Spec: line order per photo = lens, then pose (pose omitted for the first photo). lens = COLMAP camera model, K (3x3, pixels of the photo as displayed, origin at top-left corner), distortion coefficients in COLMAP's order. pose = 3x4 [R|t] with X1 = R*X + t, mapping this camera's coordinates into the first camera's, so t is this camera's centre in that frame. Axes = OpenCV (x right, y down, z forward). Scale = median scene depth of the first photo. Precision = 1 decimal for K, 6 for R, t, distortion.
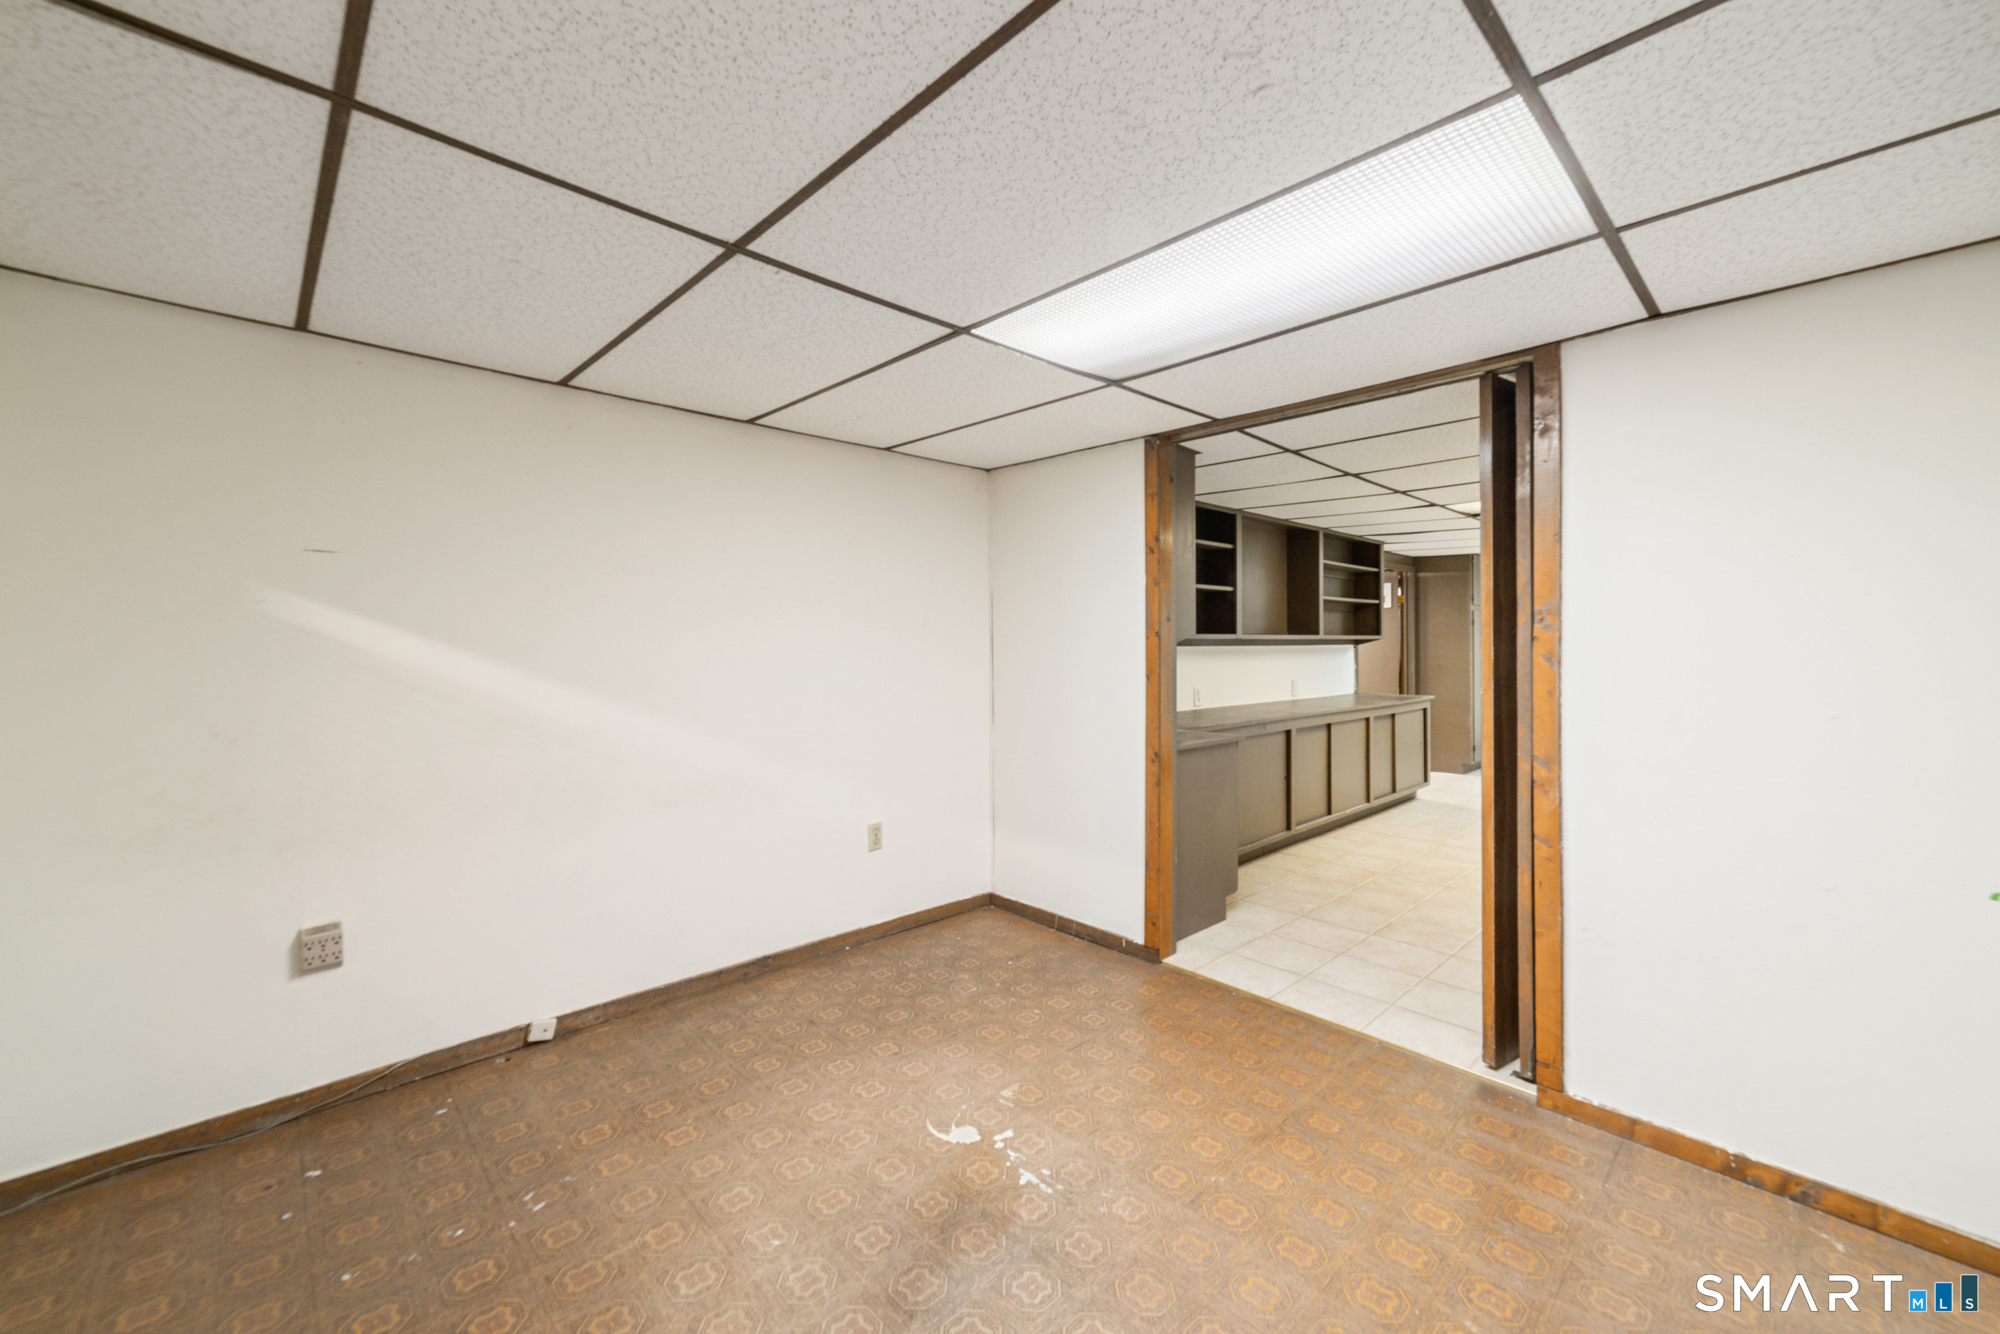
lens RADIAL K [[780.4, 0, 997.0], [0, 780.4, 645.4], [0, 0, 1]] dist [-0.002684, 0.000768]
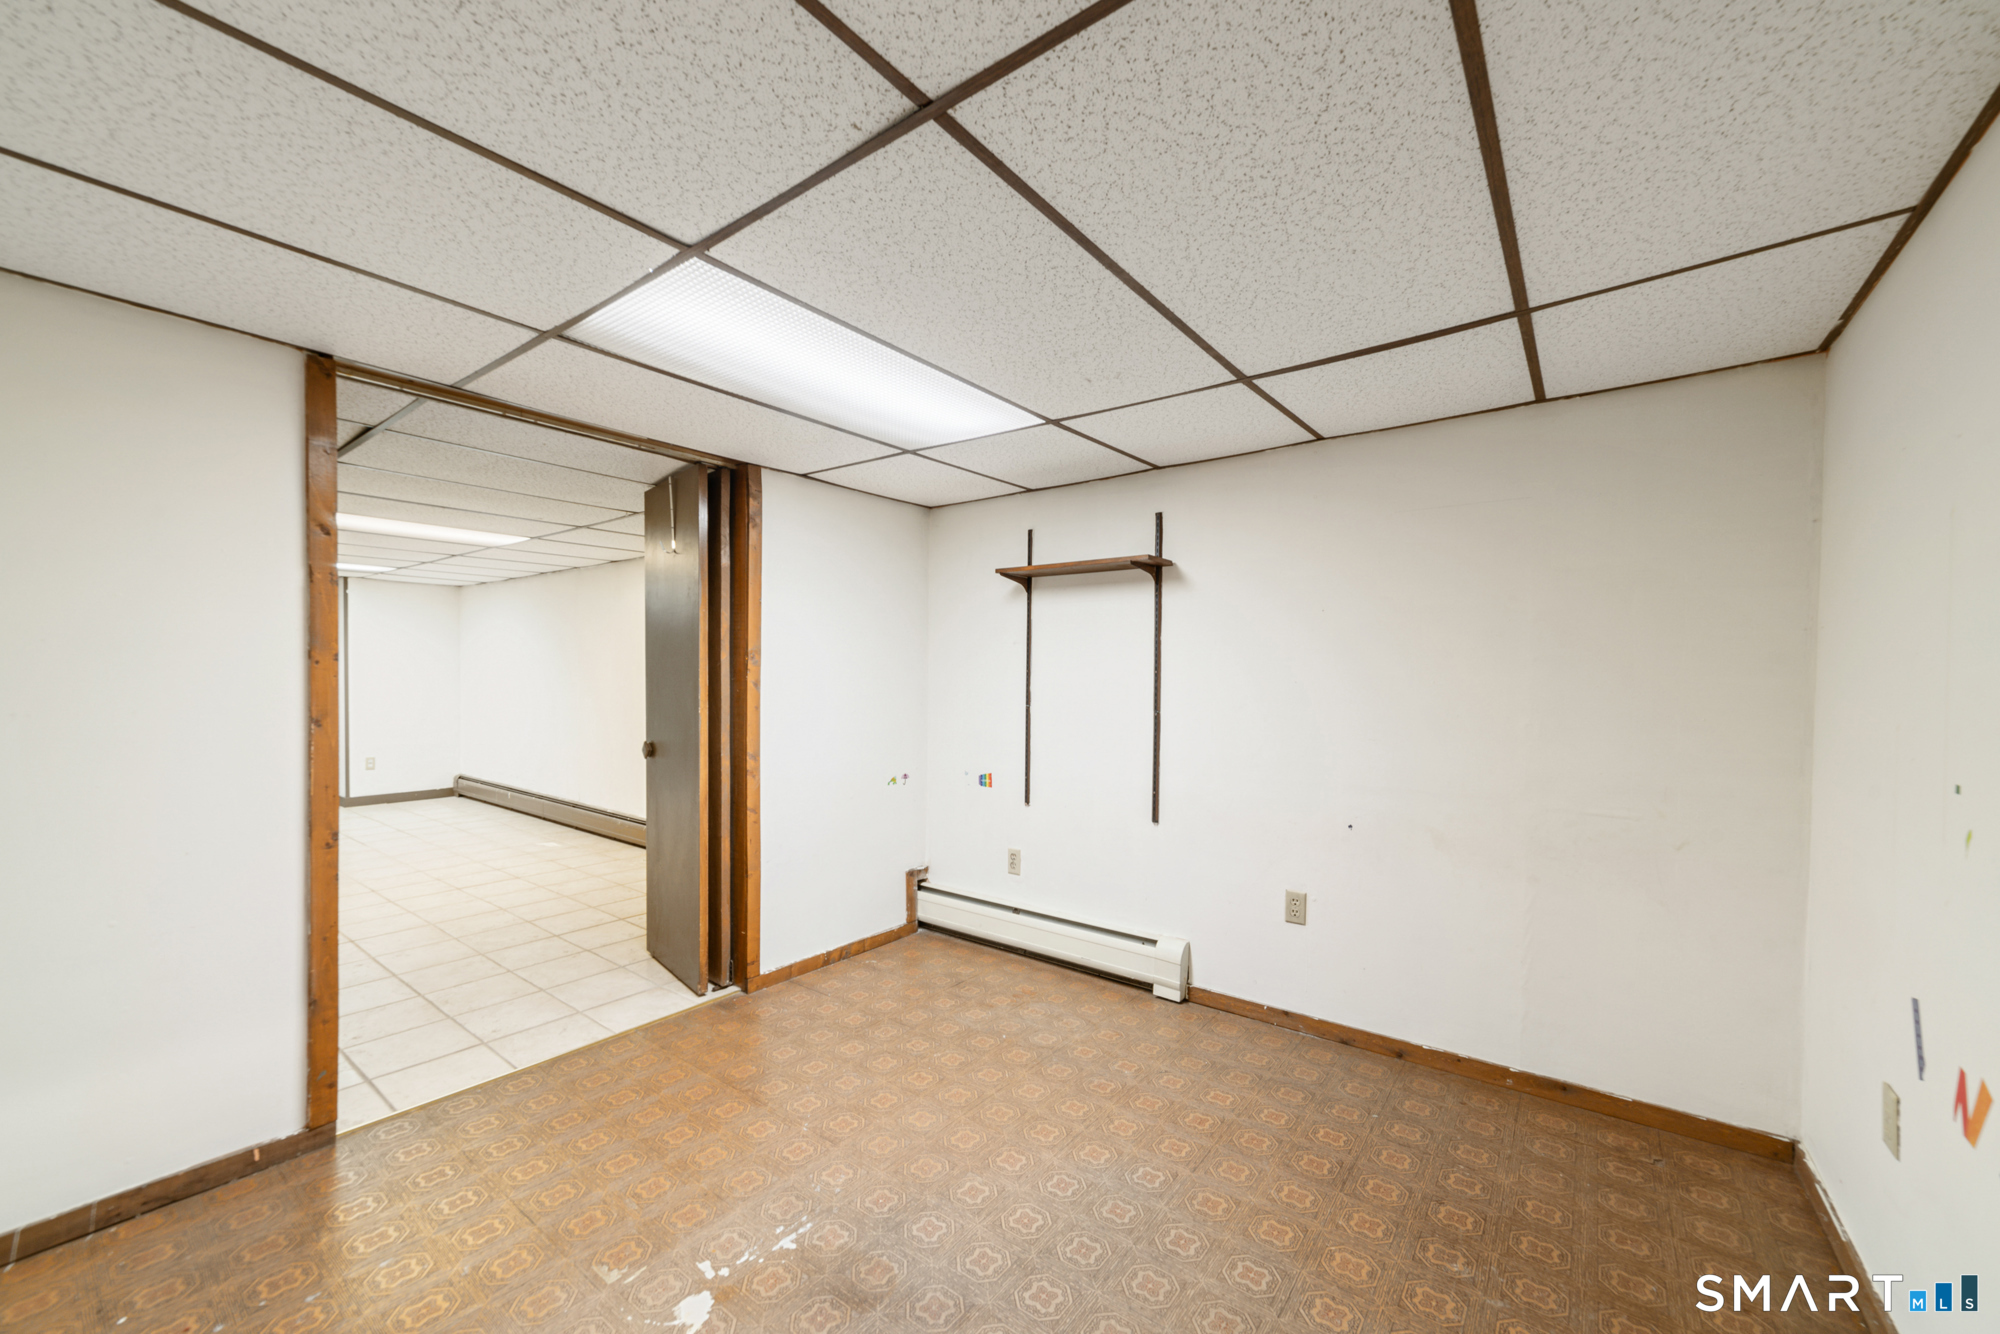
lens RADIAL K [[780.4, 0, 995.2], [0, 780.4, 681.8], [0, 0, 1]] dist [-0.002684, 0.000768]
pose [[-0.165789, -0.006403, 0.986140, -0.905796], [-0.007116, 0.999961, 0.005296, 0.004244], [-0.986135, -0.006140, -0.165829, 0.900775]]
